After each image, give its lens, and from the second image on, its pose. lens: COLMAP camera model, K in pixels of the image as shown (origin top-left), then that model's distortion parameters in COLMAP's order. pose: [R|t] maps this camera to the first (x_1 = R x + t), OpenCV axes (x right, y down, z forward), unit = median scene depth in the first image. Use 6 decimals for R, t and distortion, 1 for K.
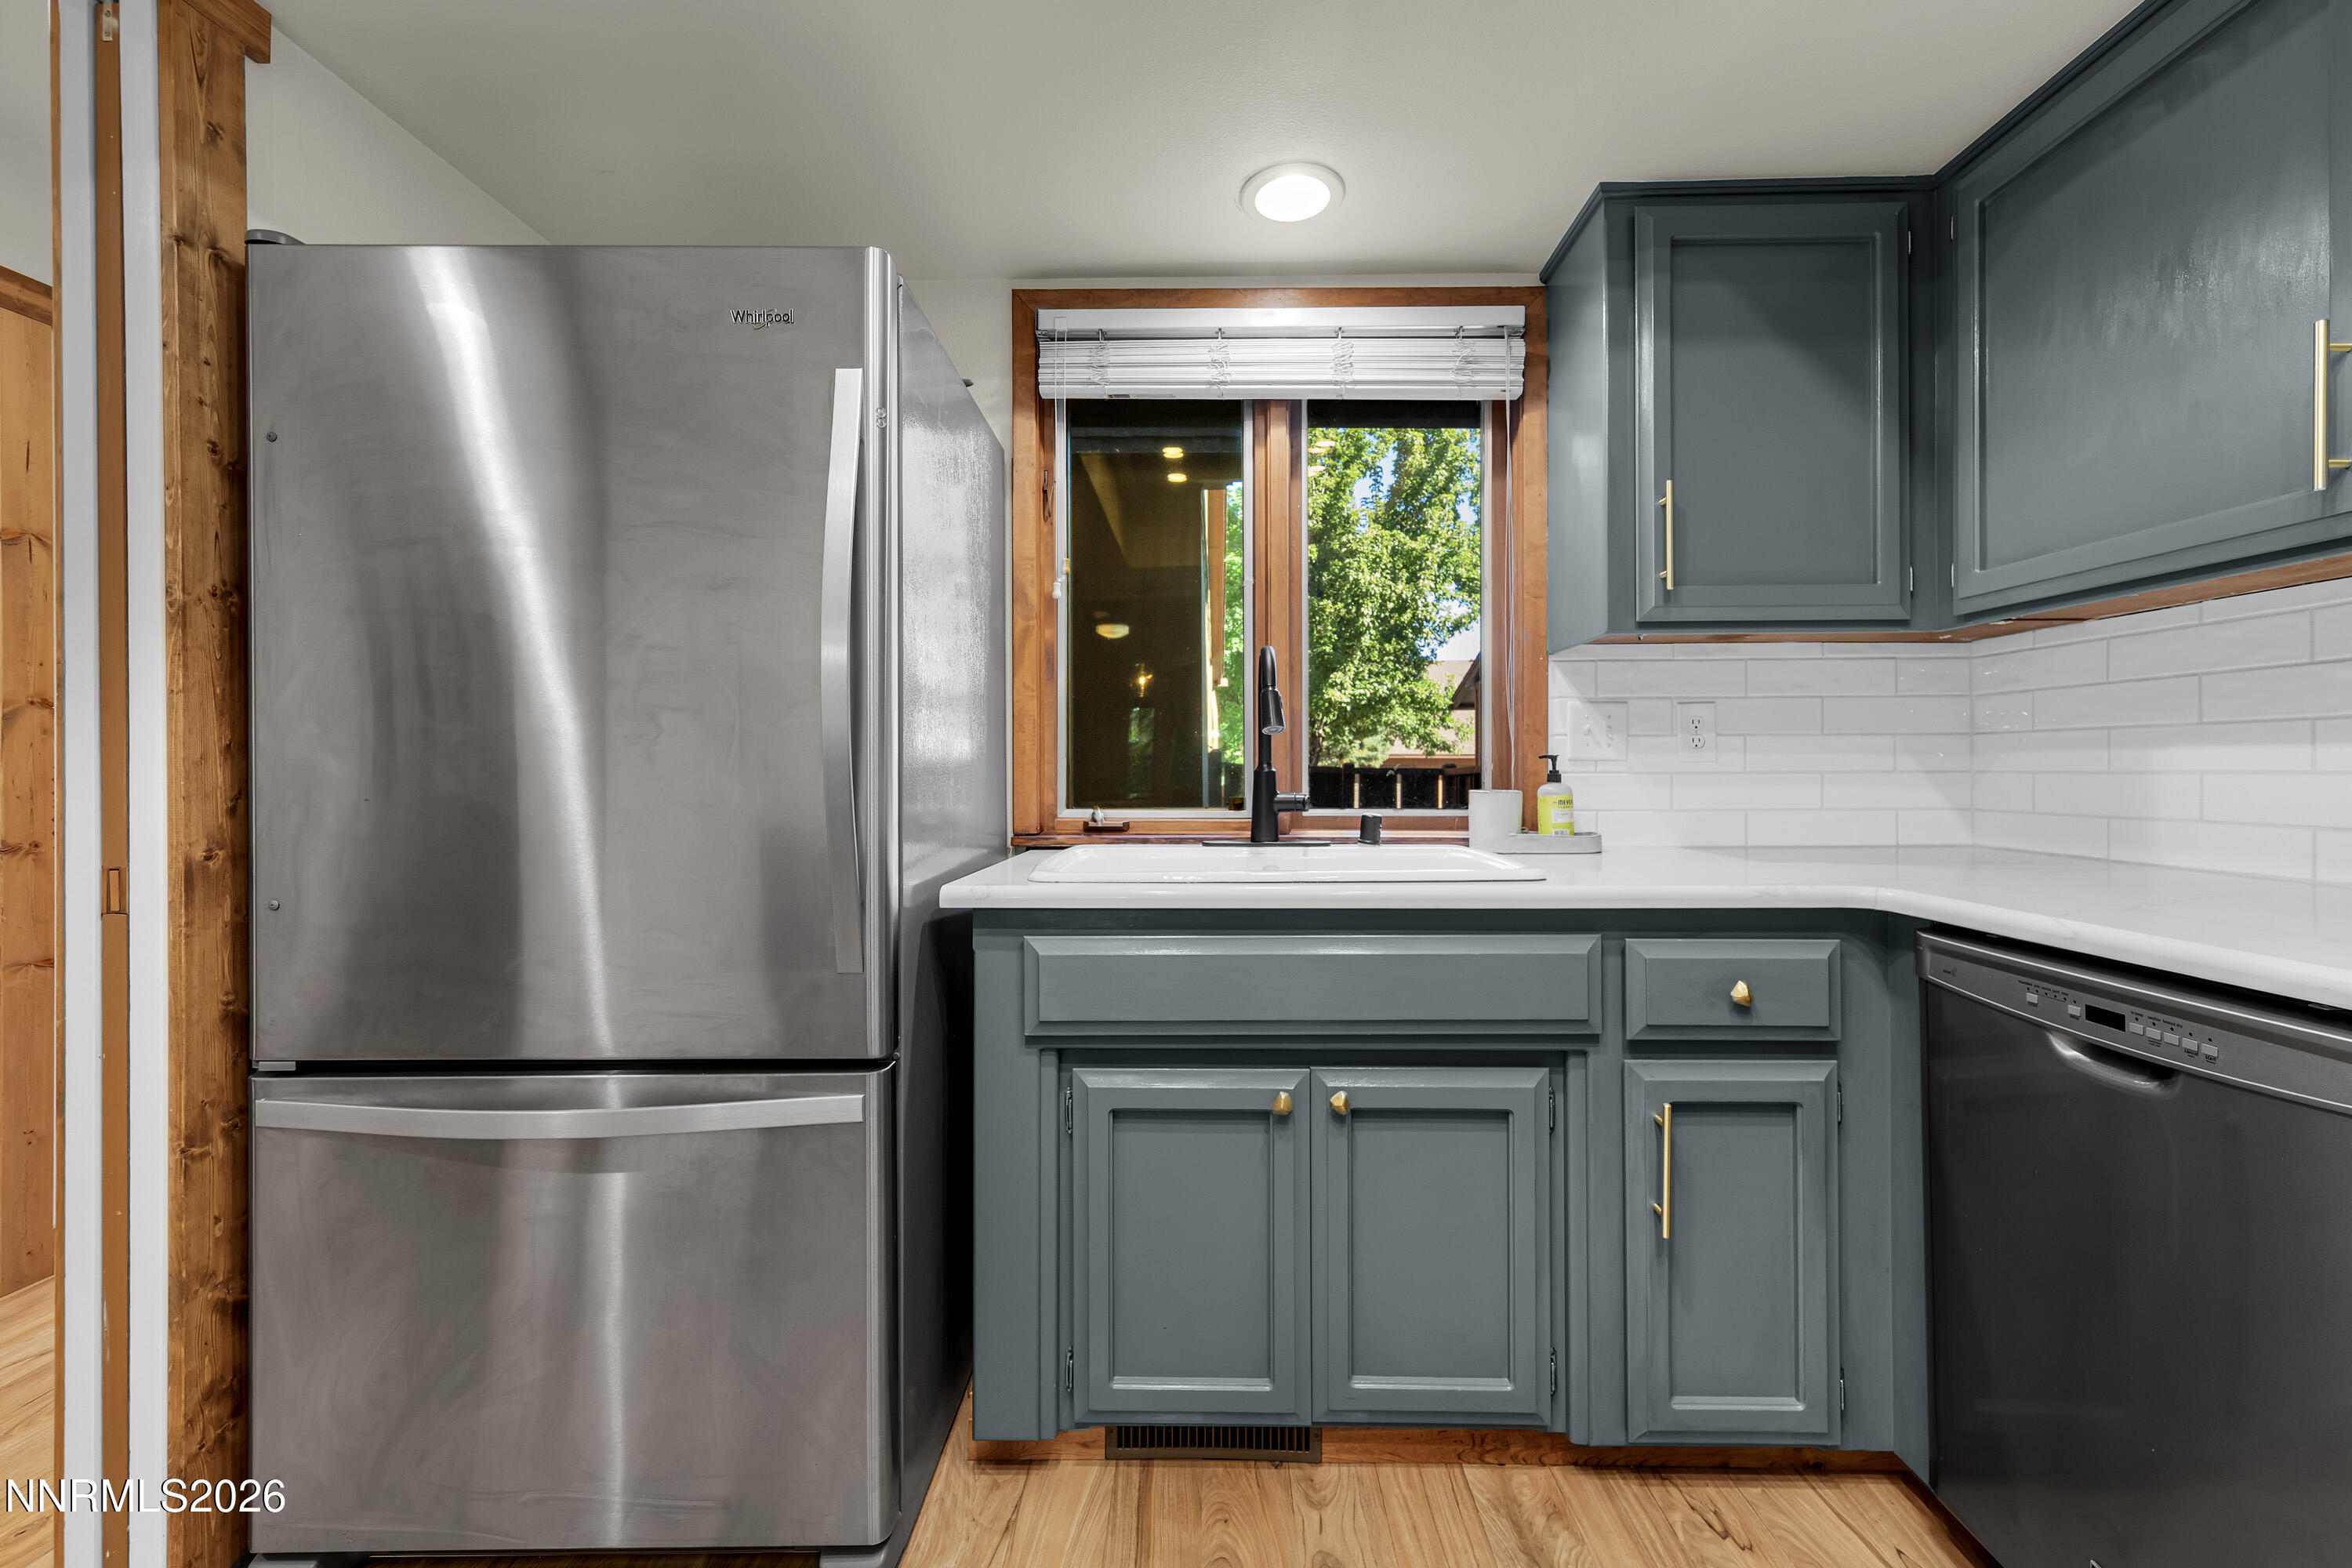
lens RADIAL K [[984.4, 0, 1185.6], [0, 984.4, 767.1], [0, 0, 1]] dist [0.004563, 0.000246]
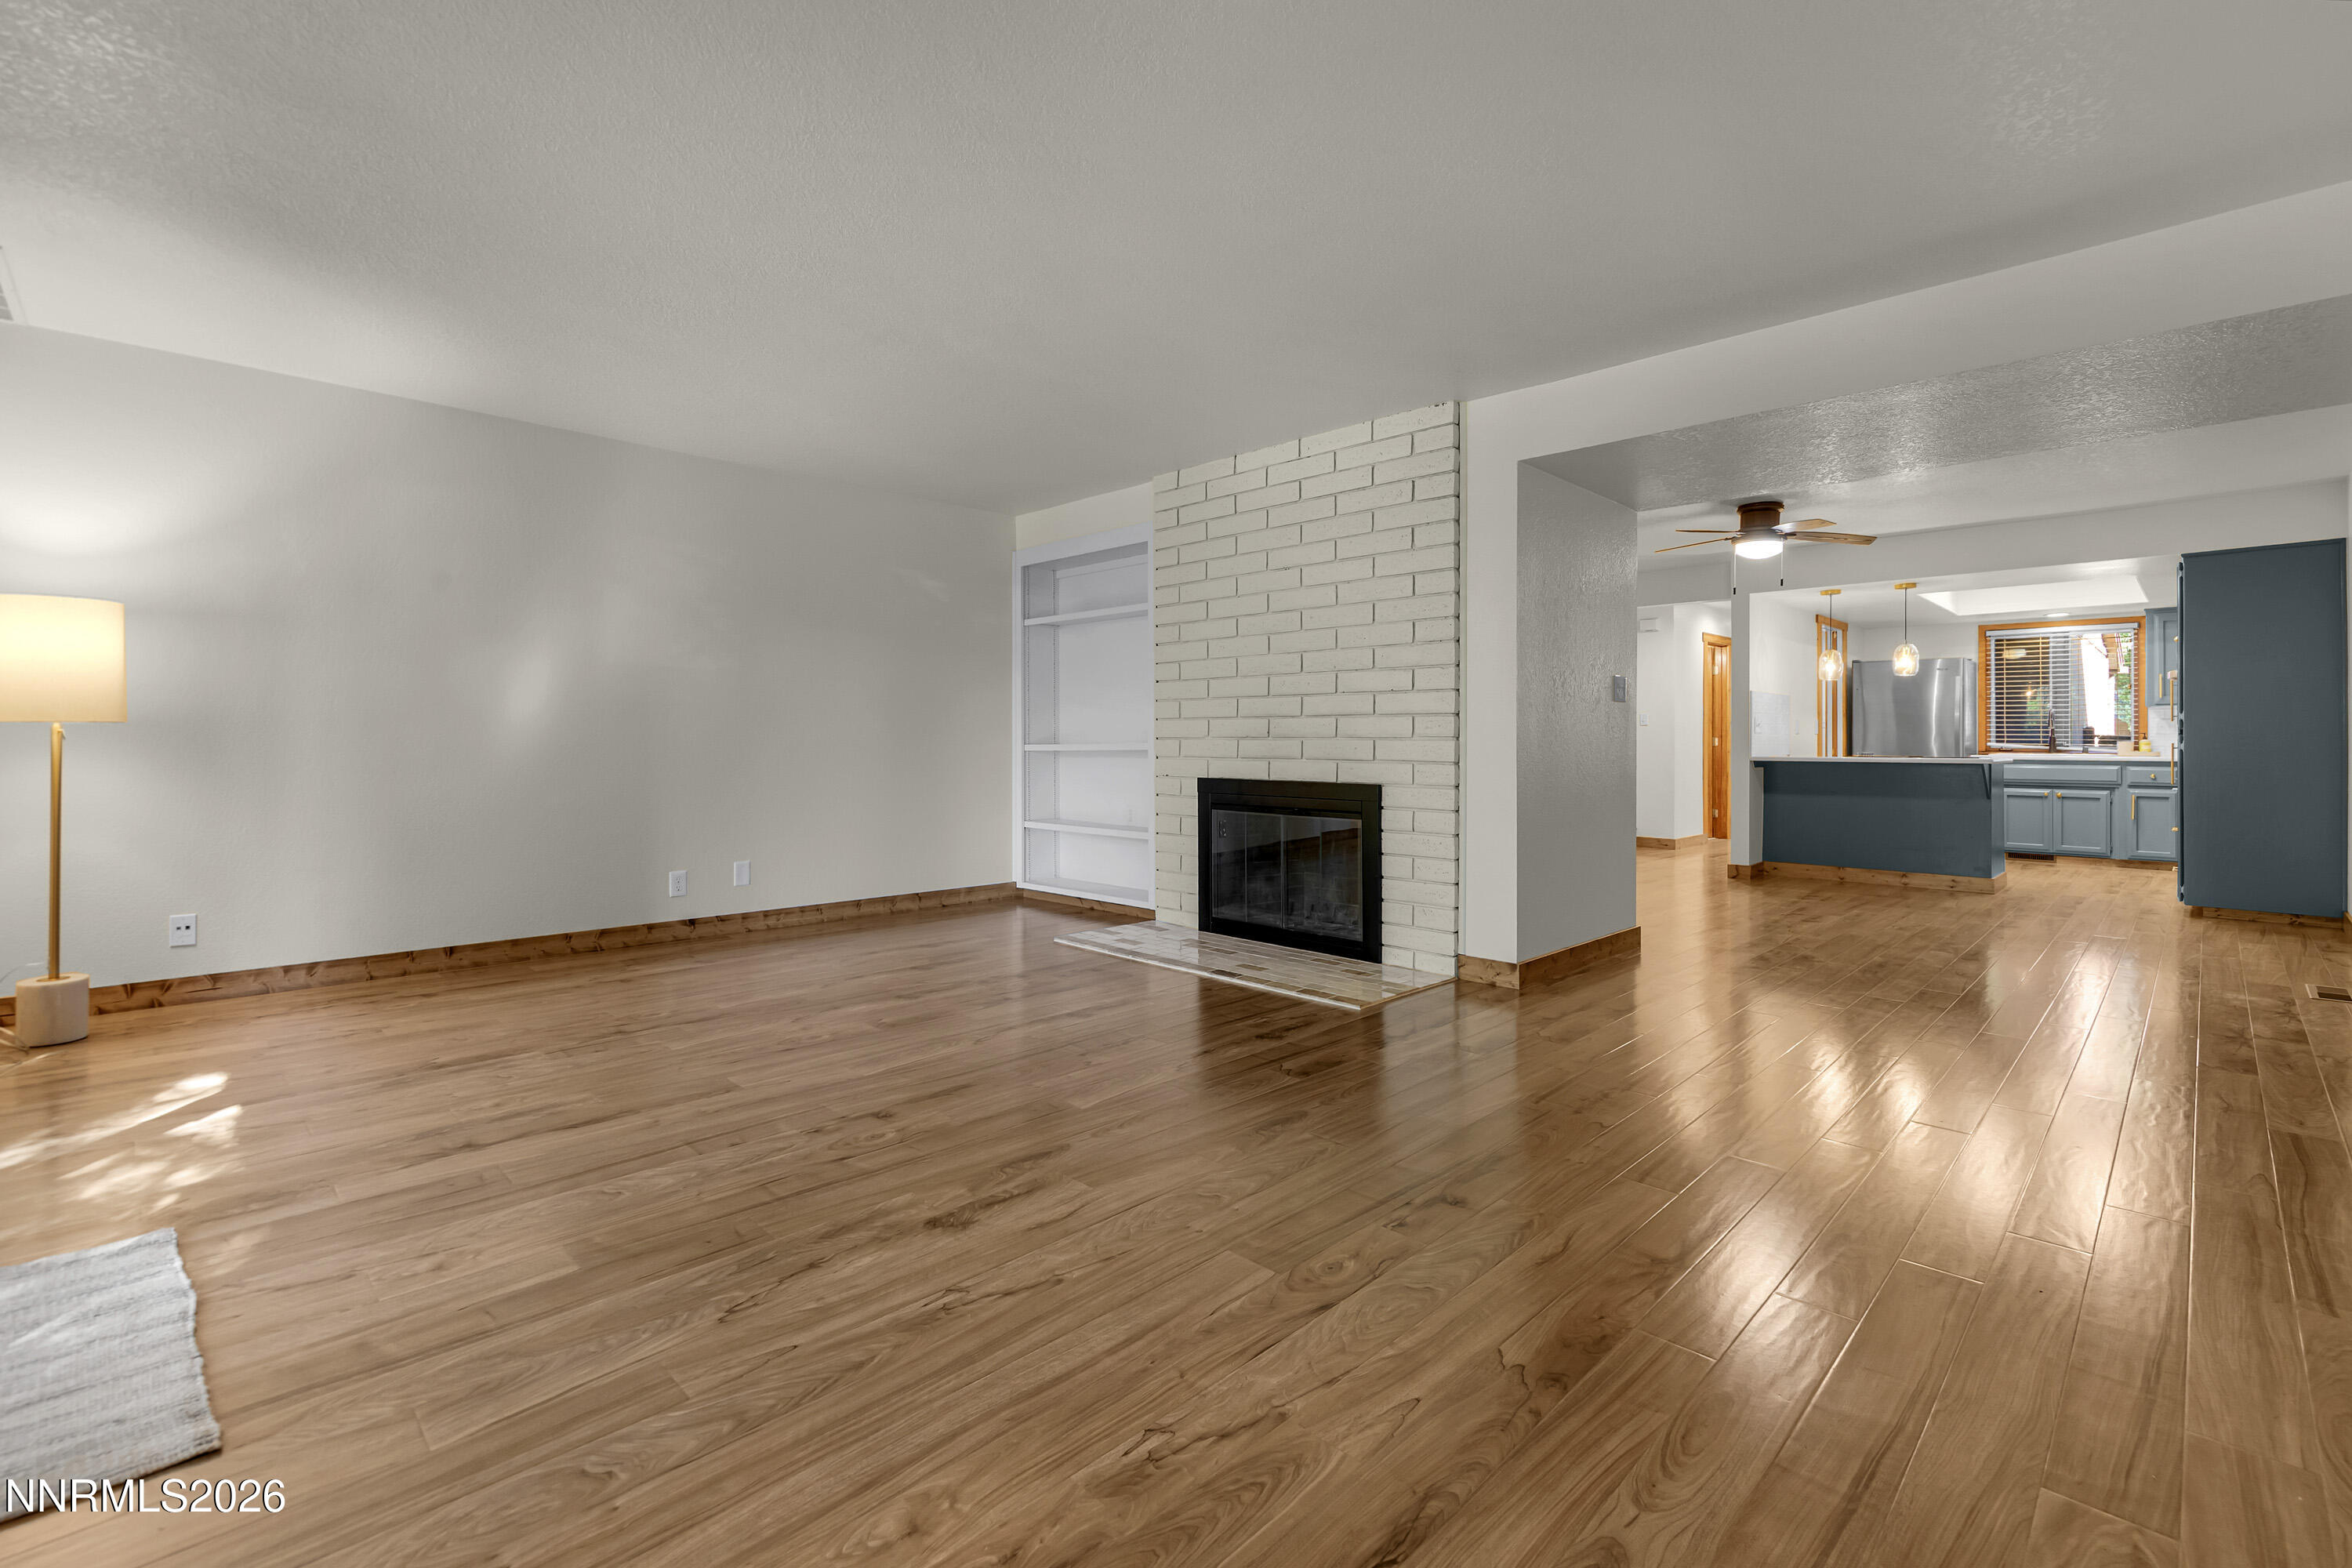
lens RADIAL K [[1093.9, 0, 1120.6], [0, 1093.9, 725.7], [0, 0, 1]] dist [0.000865, 0.000061]
pose [[0.719647, -0.003246, -0.694333, 0.460721], [-0.003055, 0.999965, -0.007842, 0.008512], [0.694334, 0.007765, 0.719611, -5.173451]]
